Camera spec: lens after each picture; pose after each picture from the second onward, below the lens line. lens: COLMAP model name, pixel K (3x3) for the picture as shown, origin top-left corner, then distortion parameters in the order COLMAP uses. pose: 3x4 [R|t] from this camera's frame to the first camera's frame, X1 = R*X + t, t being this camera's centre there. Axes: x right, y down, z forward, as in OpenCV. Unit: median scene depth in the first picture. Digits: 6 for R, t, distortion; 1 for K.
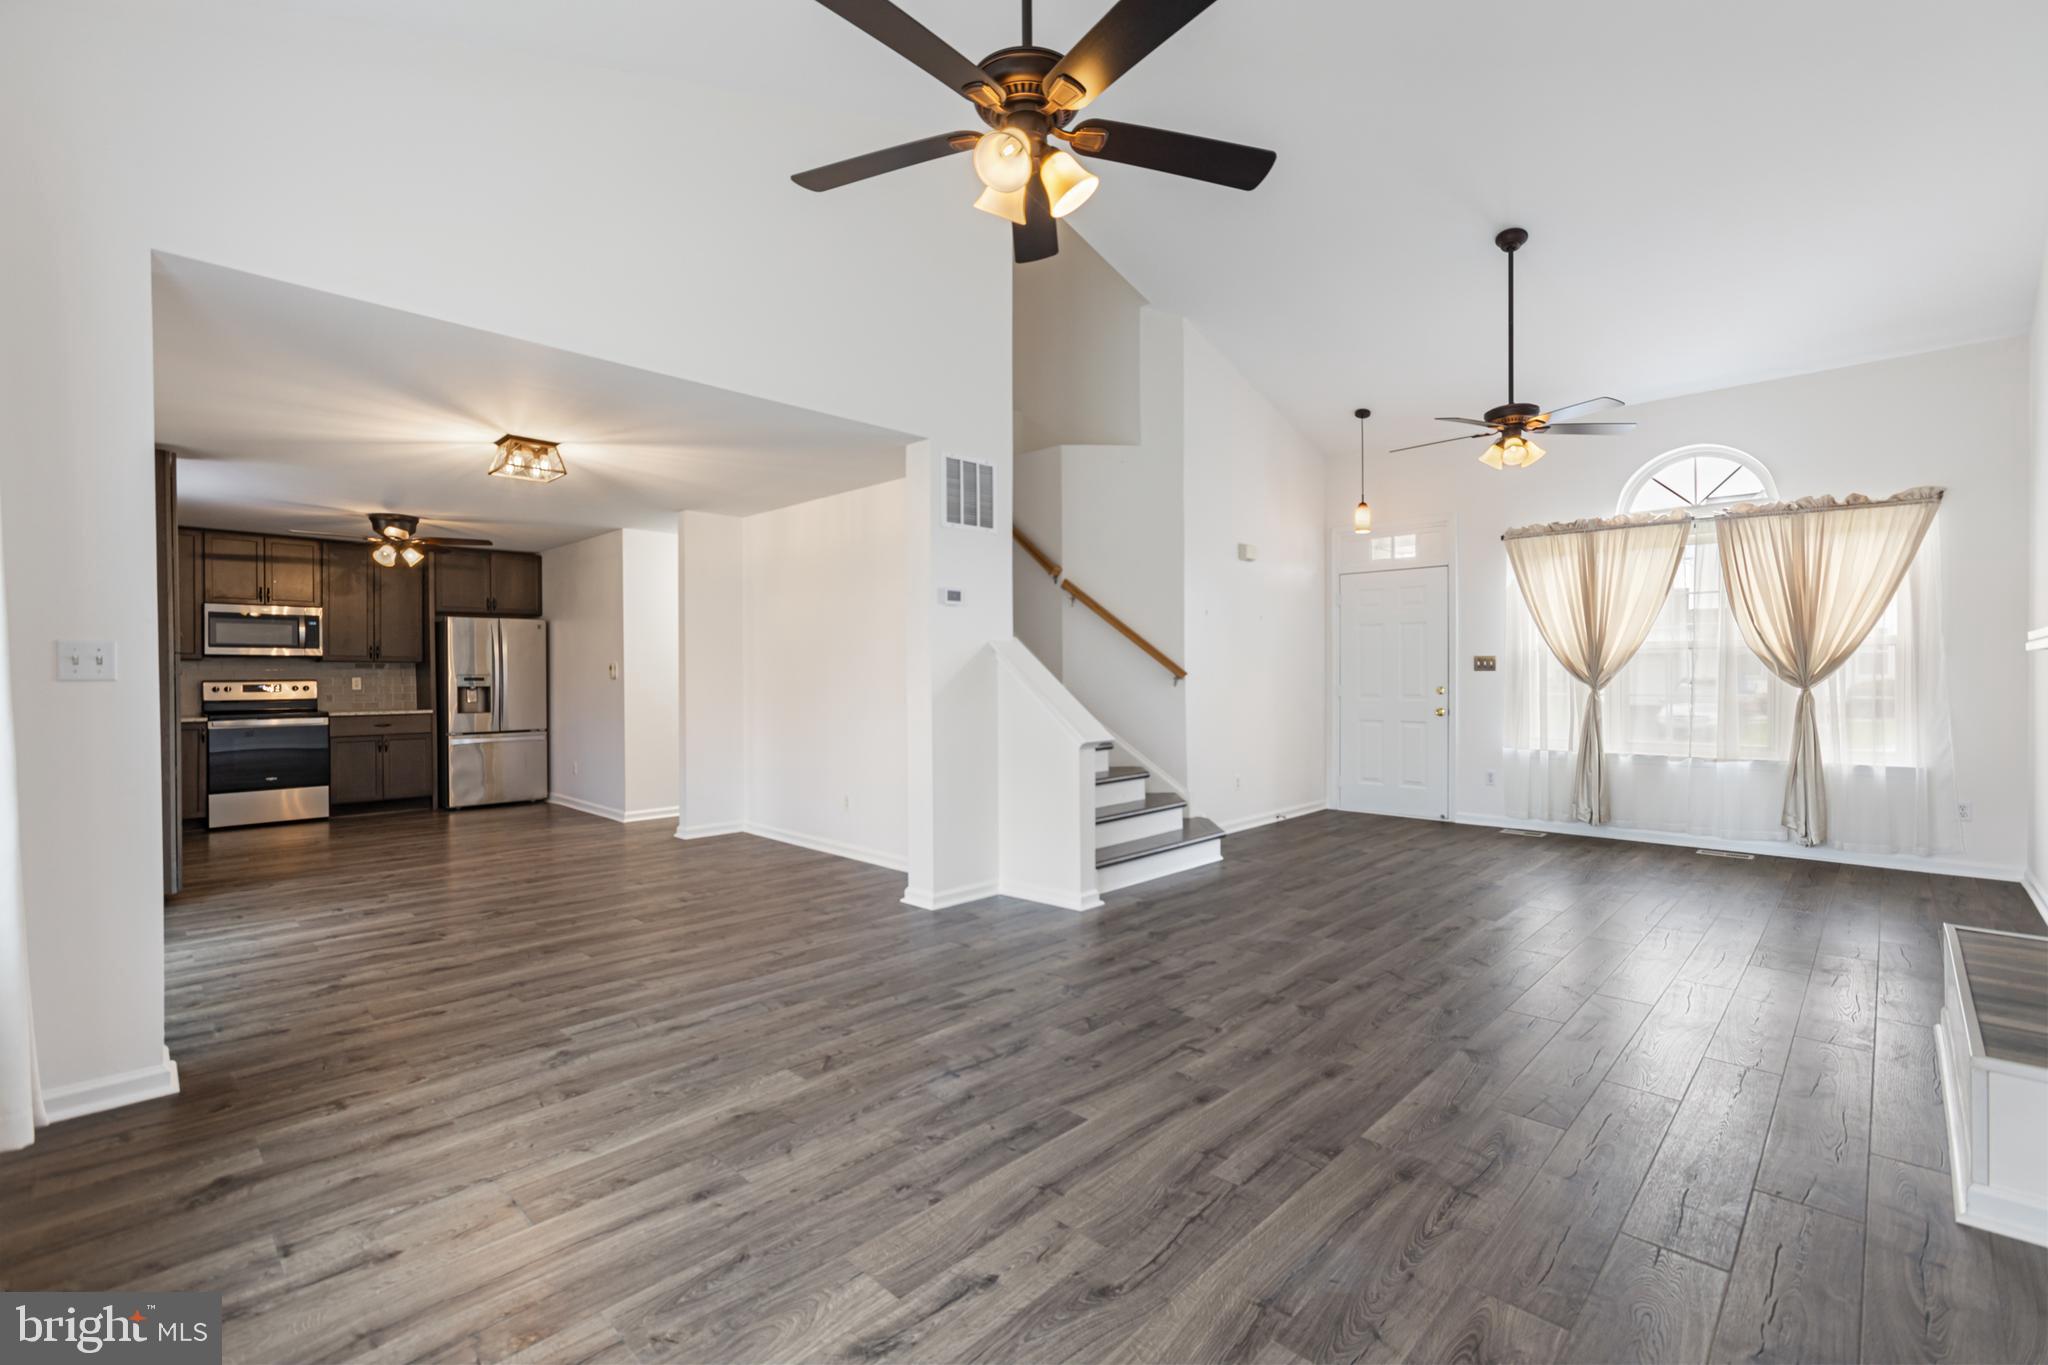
lens RADIAL K [[910.8, 0, 1030.4], [0, 910.8, 676.7], [0, 0, 1]] dist [-0.014874, 0.011233]
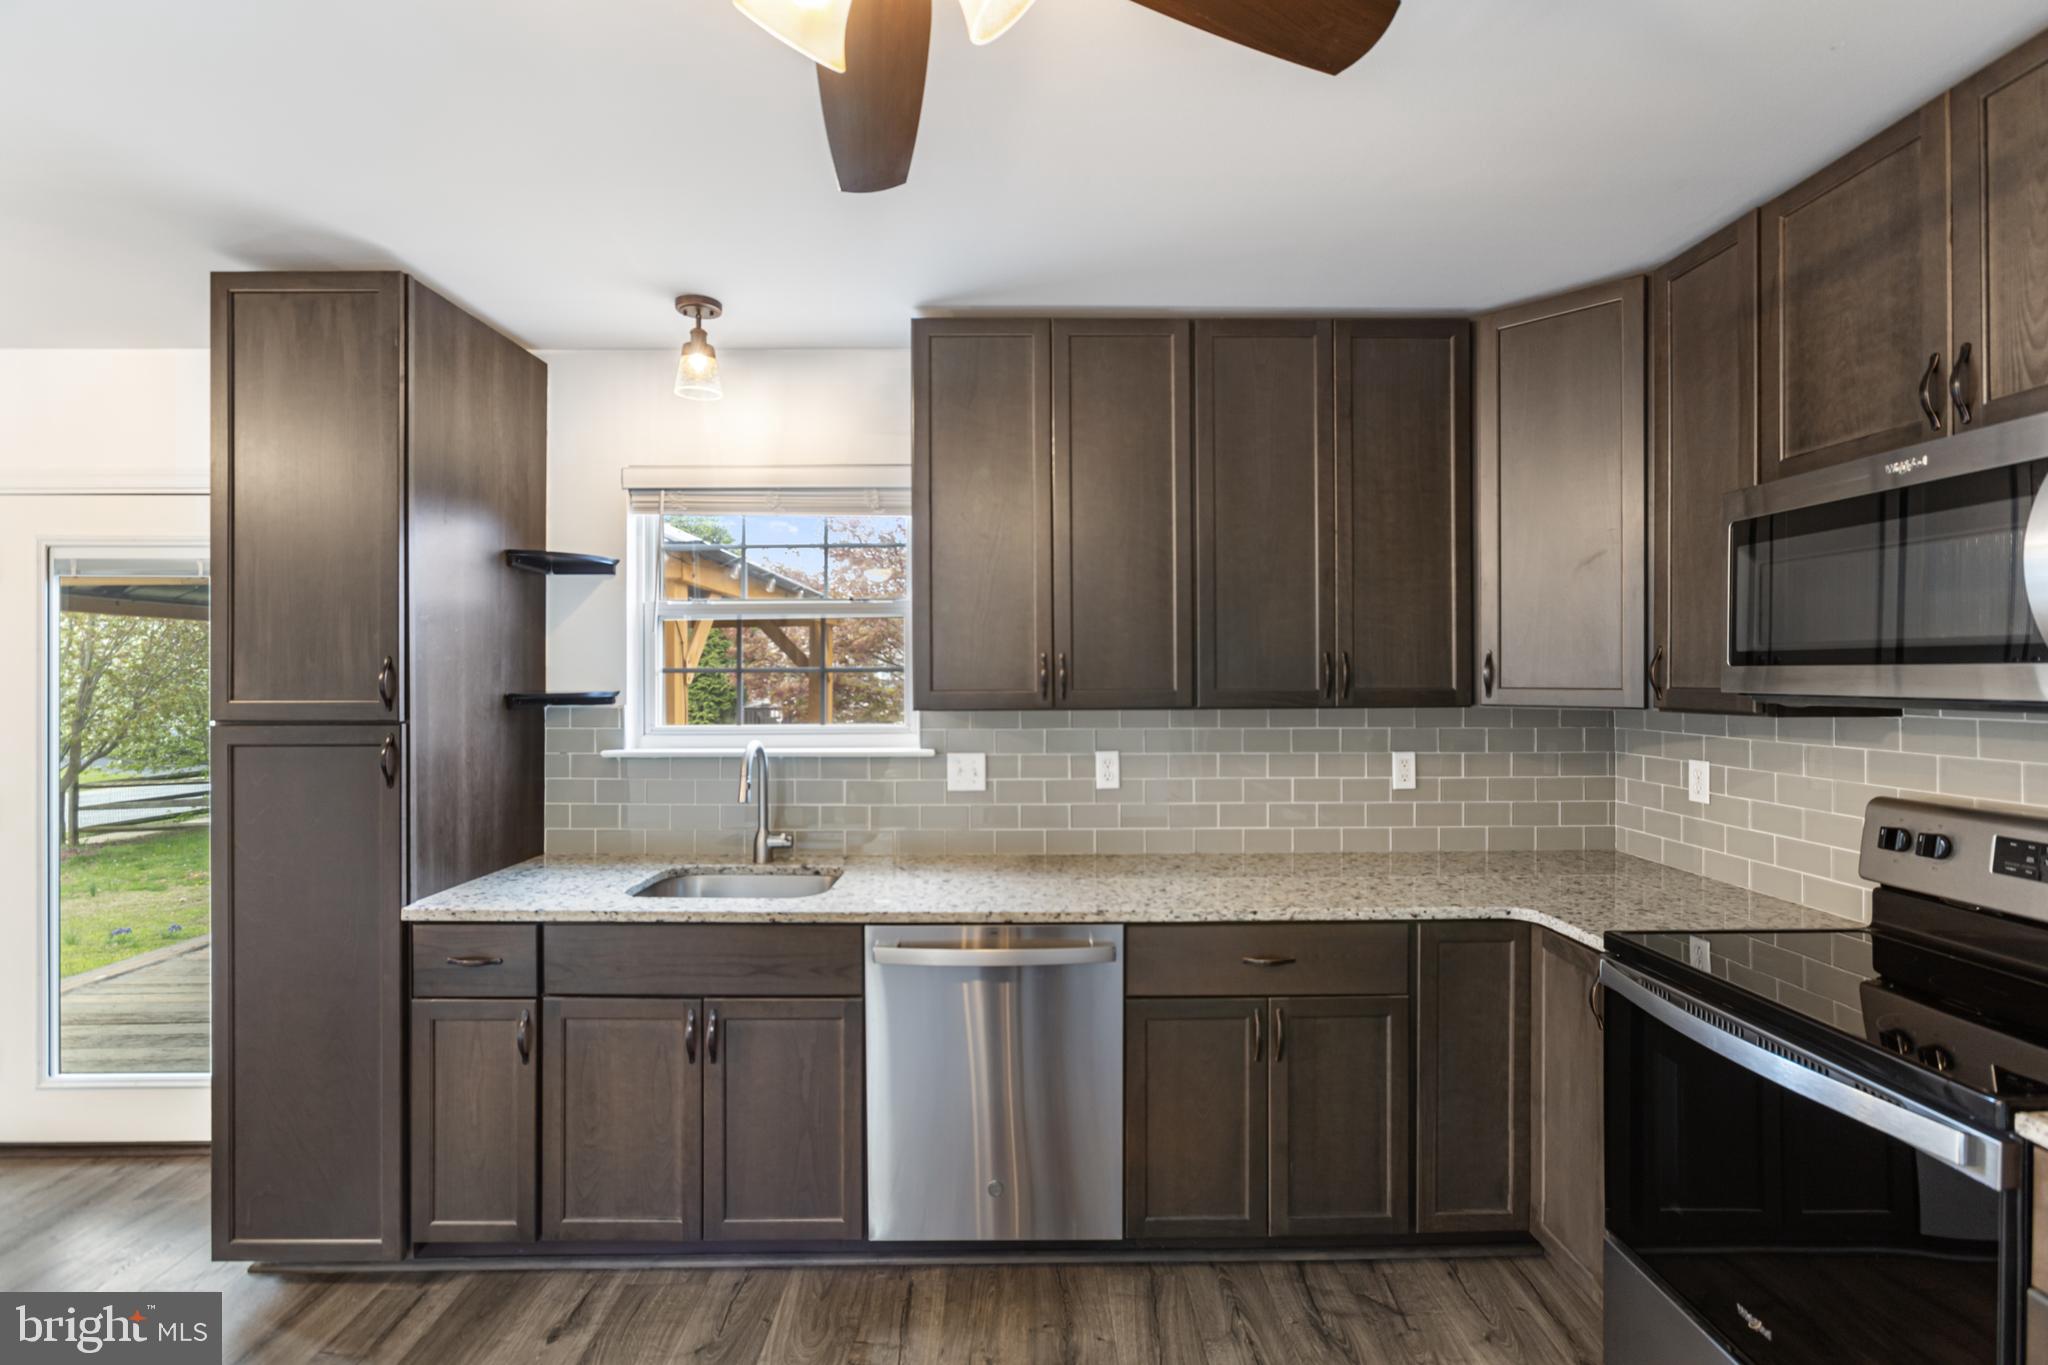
lens RADIAL K [[910.8, 0, 1030.4], [0, 910.8, 676.7], [0, 0, 1]] dist [-0.014874, 0.011233]
pose [[-0.717741, 0.009660, -0.696243, -0.558224], [0.005010, 0.999950, 0.008710, -0.030857], [0.696292, 0.002763, -0.717753, 0.989667]]
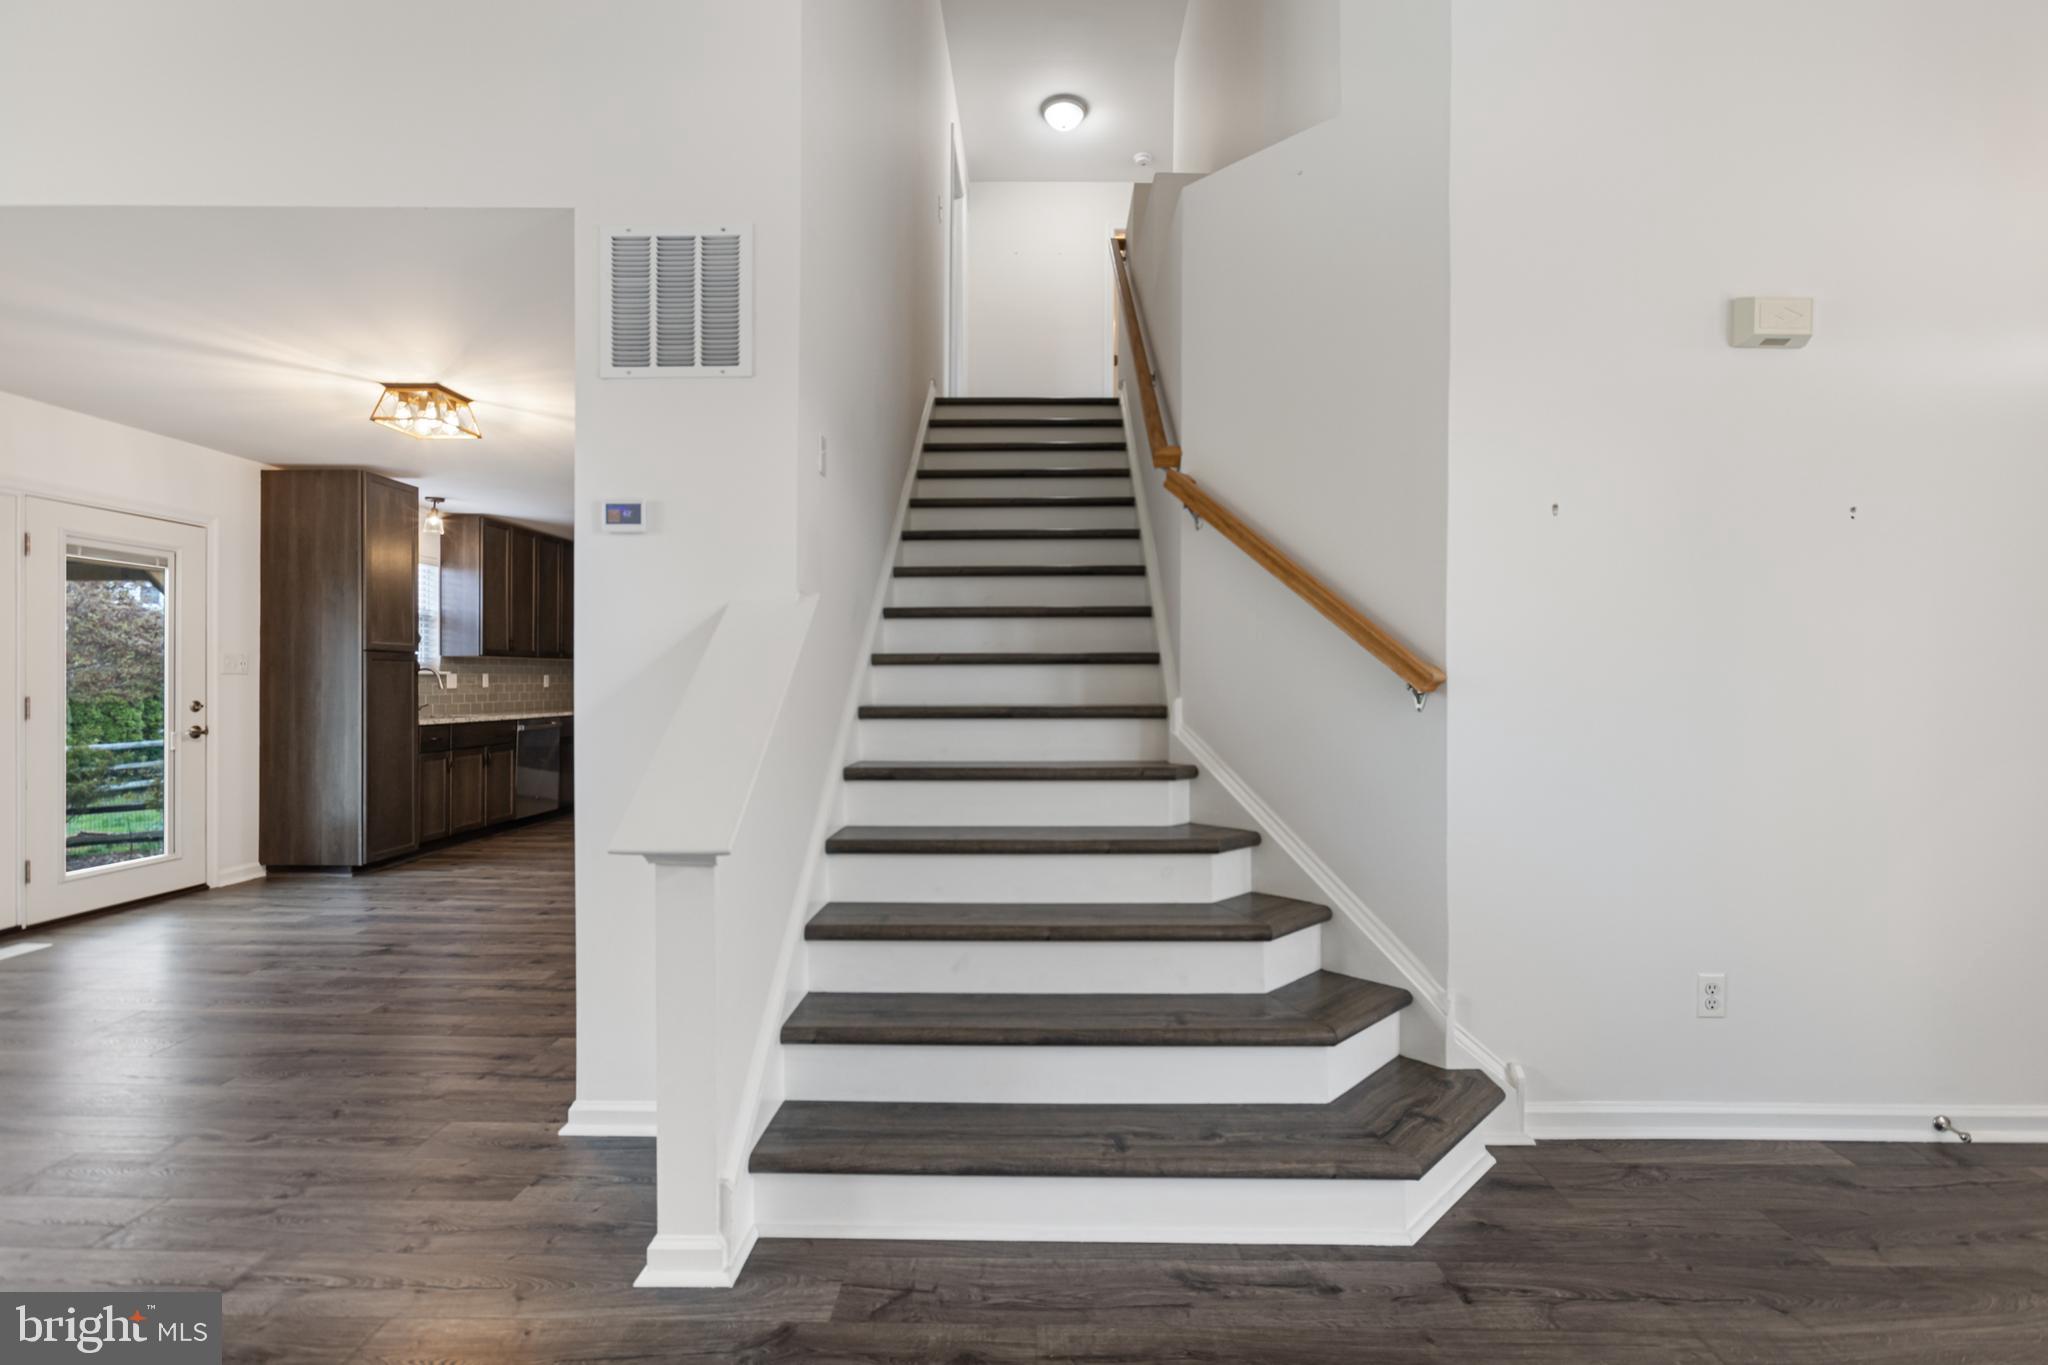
lens RADIAL K [[910.0, 0, 1040.3], [0, 910.0, 688.6], [0, 0, 1]] dist [0.002137, 0.000422]
pose [[0.680668, 0.016935, -0.732397, 0.280241], [-0.012099, 0.999856, 0.011875, -0.001168], [0.732492, 0.000778, 0.680775, 0.529186]]
